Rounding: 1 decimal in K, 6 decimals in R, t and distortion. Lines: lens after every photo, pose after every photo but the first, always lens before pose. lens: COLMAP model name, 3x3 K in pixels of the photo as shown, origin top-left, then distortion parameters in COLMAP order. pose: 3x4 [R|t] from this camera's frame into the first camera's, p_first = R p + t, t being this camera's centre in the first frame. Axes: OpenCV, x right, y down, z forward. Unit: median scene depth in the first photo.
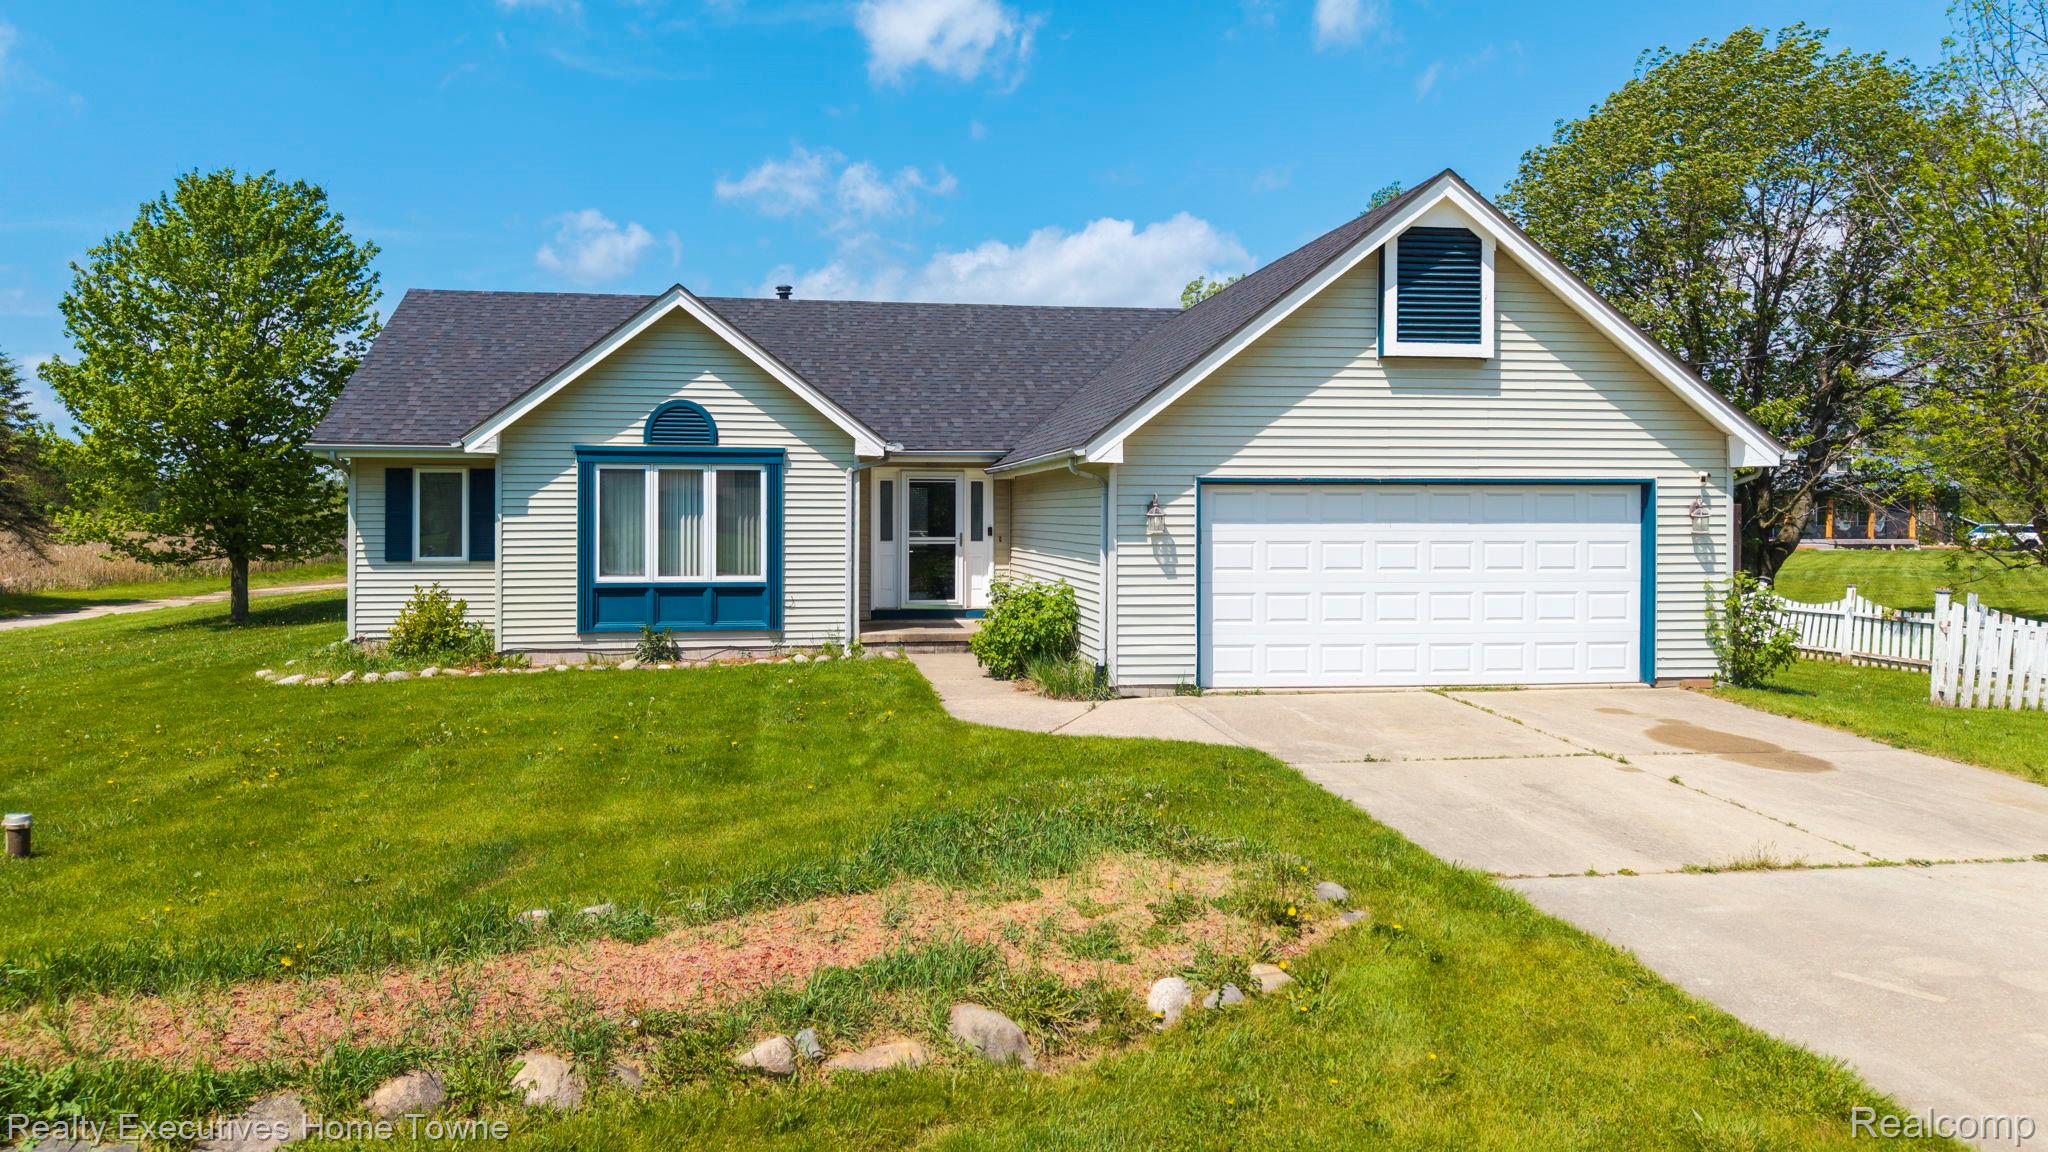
lens RADIAL K [[1320.2, 0, 1024.0], [0, 1320.2, 576.0], [0, 0, 1]] dist [0.052512, -0.000951]
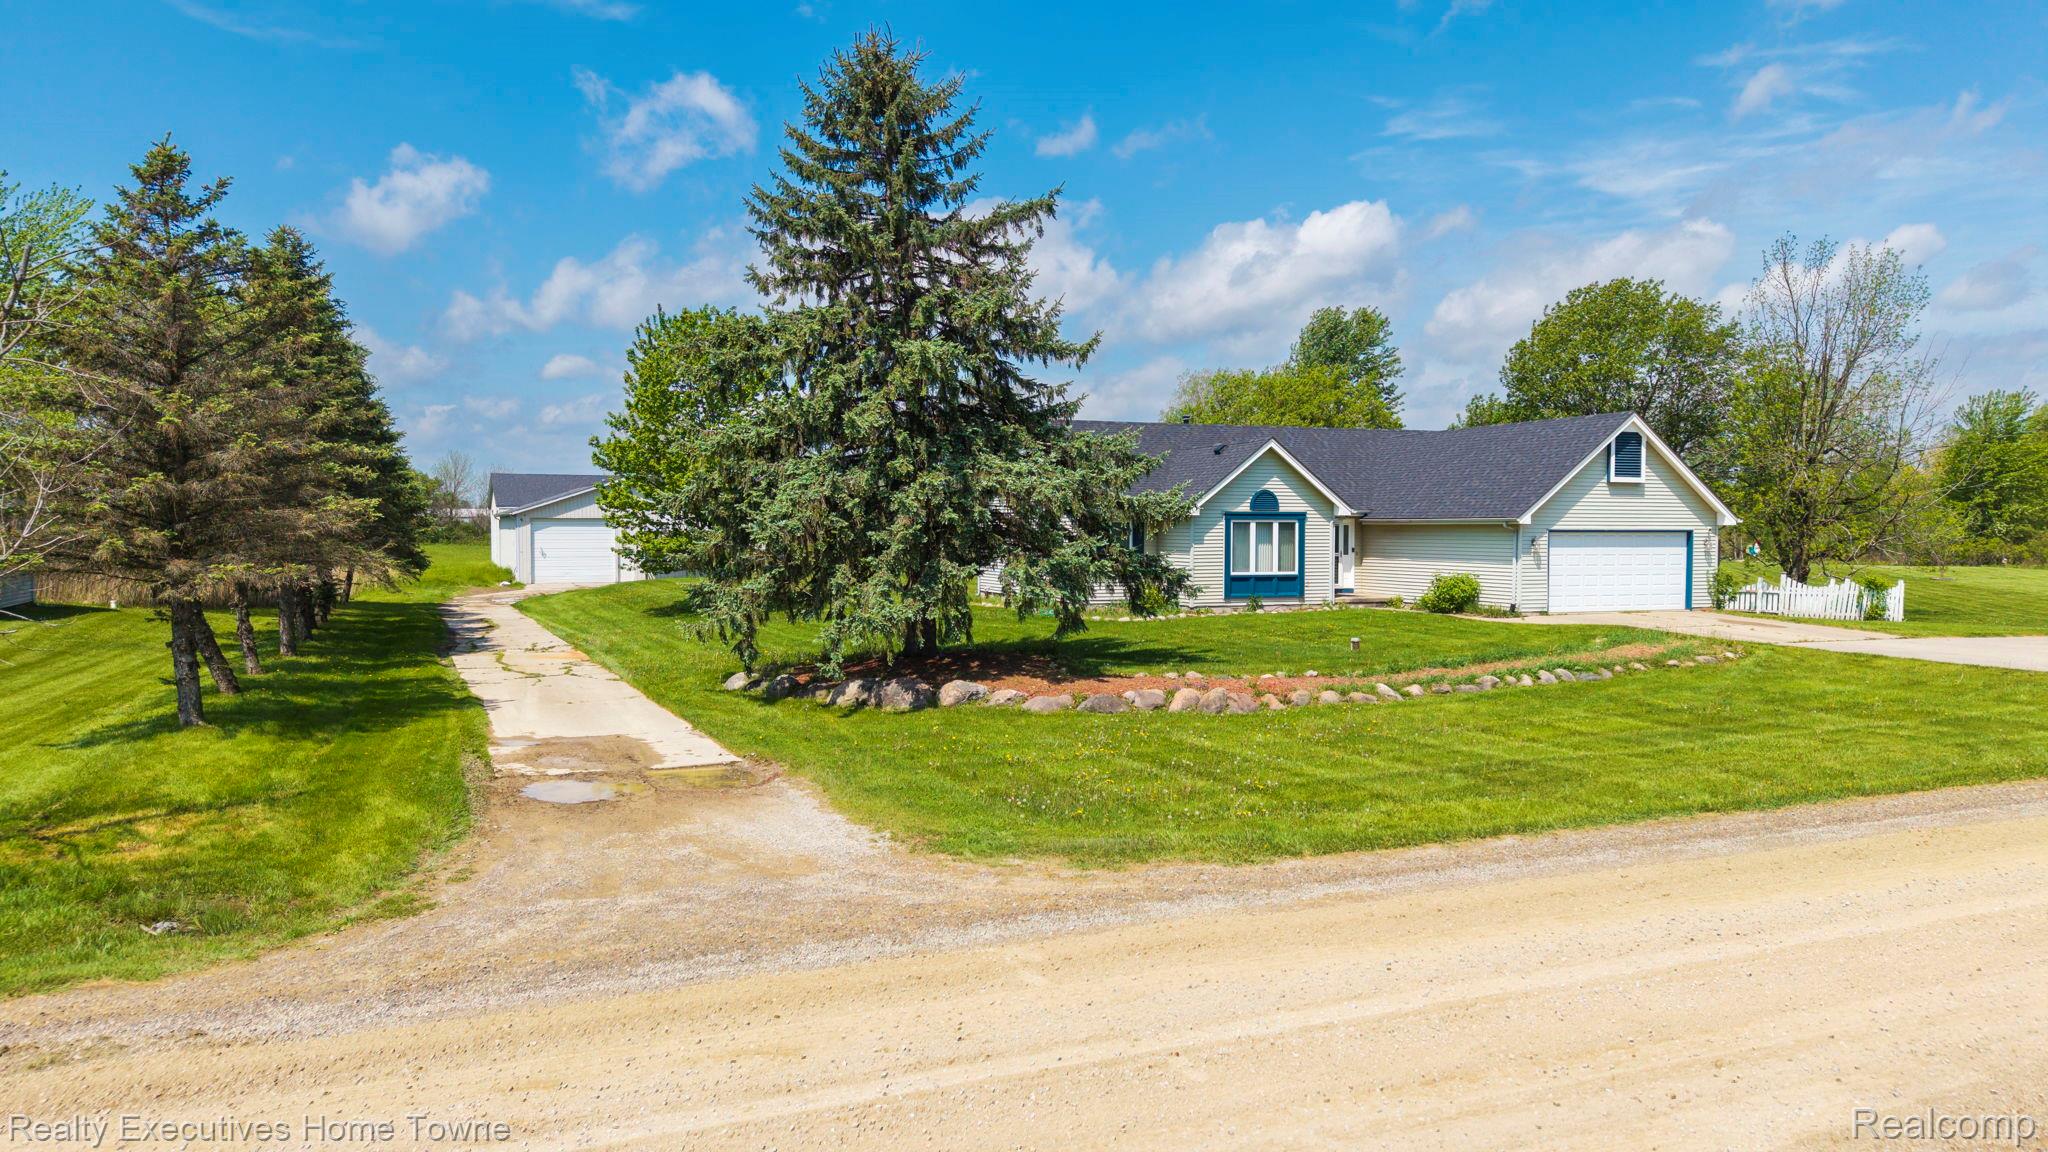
lens RADIAL K [[1320.2, 0, 1024.0], [0, 1320.2, 576.0], [0, 0, 1]] dist [0.052512, -0.000951]
pose [[0.976285, -0.005460, 0.216419, -1.111105], [0.007615, 0.999929, -0.009122, 0.023737], [-0.216354, 0.010553, 0.976258, -1.010534]]
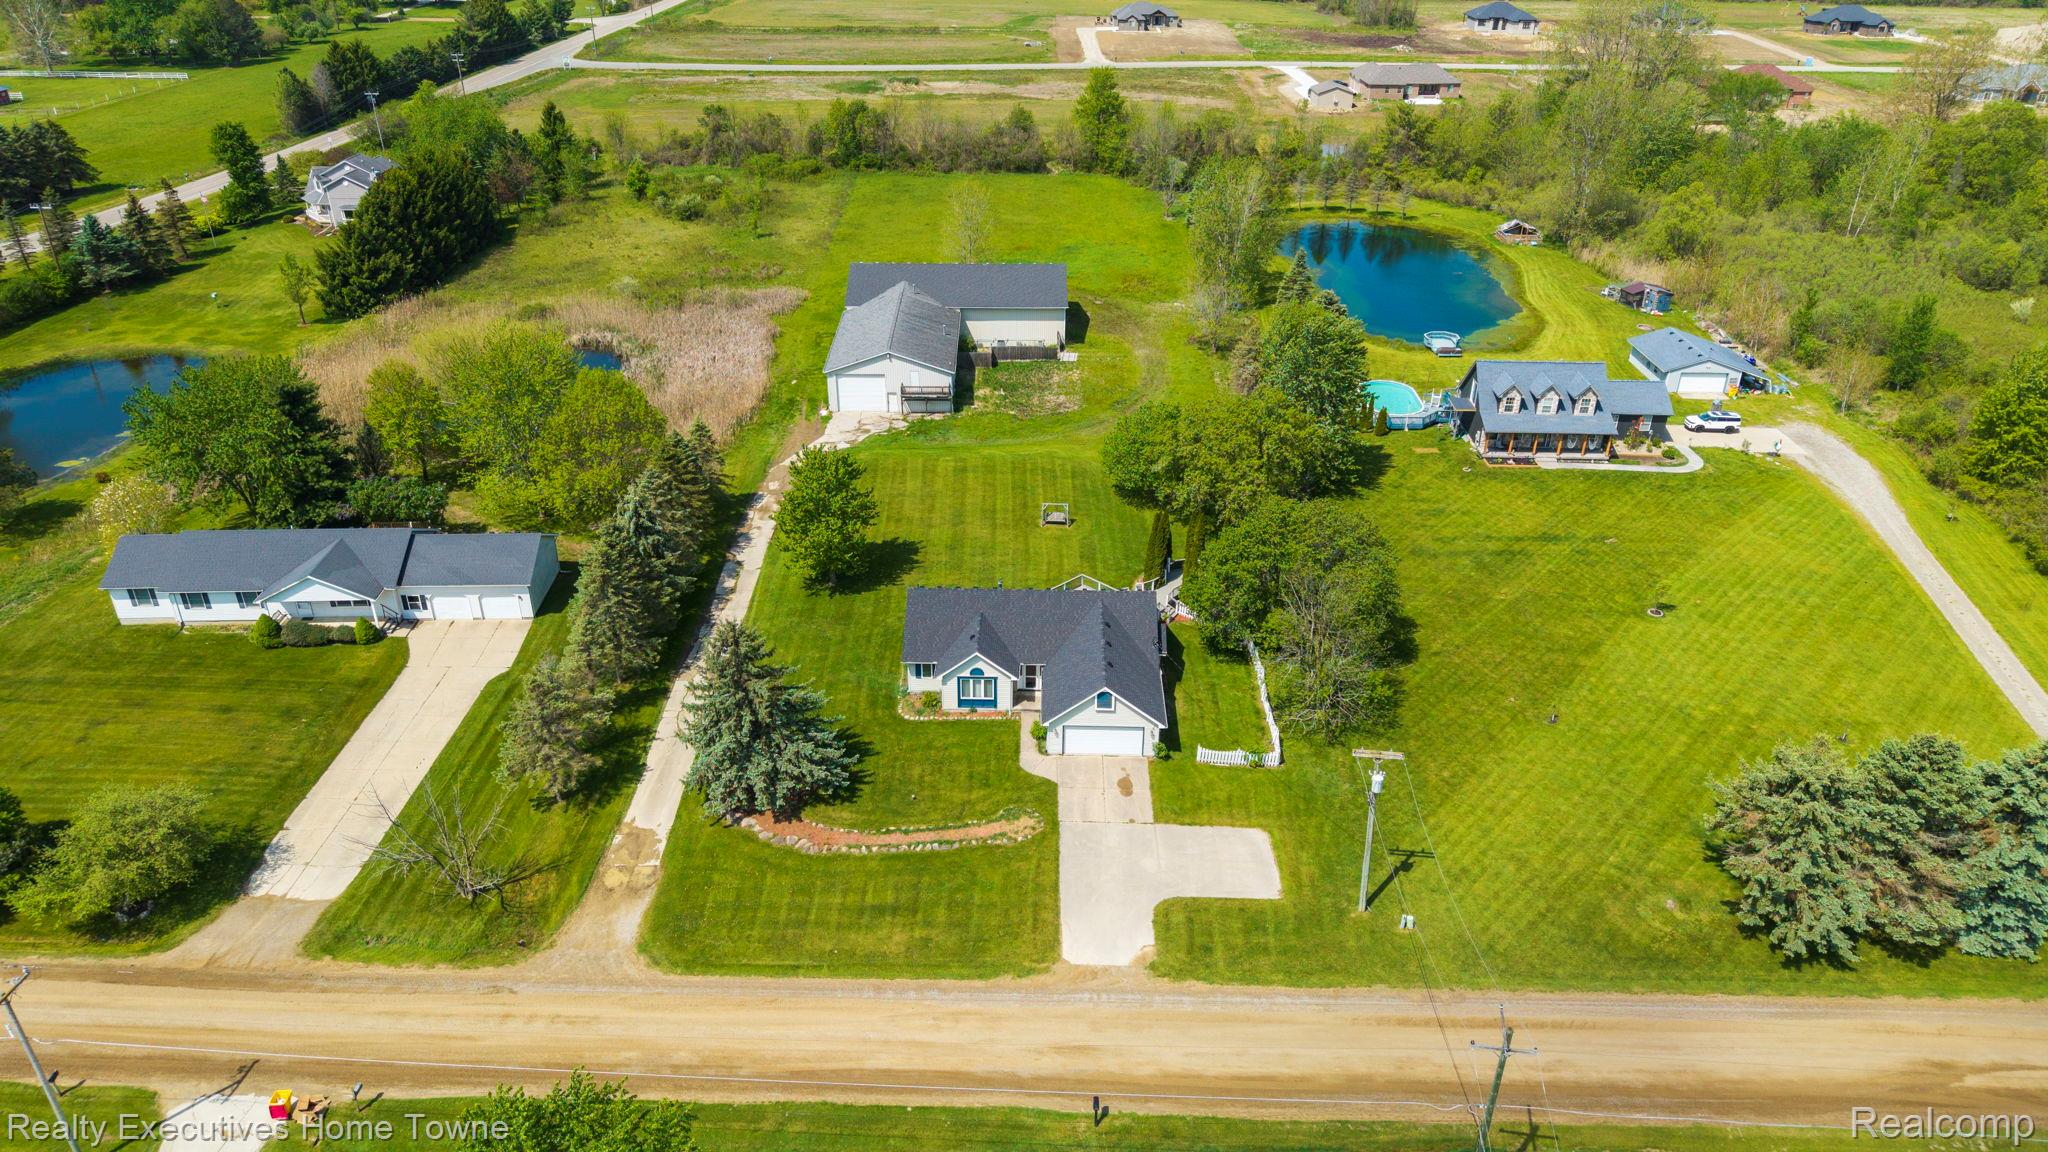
lens RADIAL K [[1320.2, 0, 1024.0], [0, 1320.2, 576.0], [0, 0, 1]] dist [0.052512, -0.000951]
pose [[0.982259, 0.090669, -0.164154, 0.704797], [-0.009323, 0.897878, 0.440145, -2.652995], [0.187298, -0.430806, 0.882794, -3.229817]]
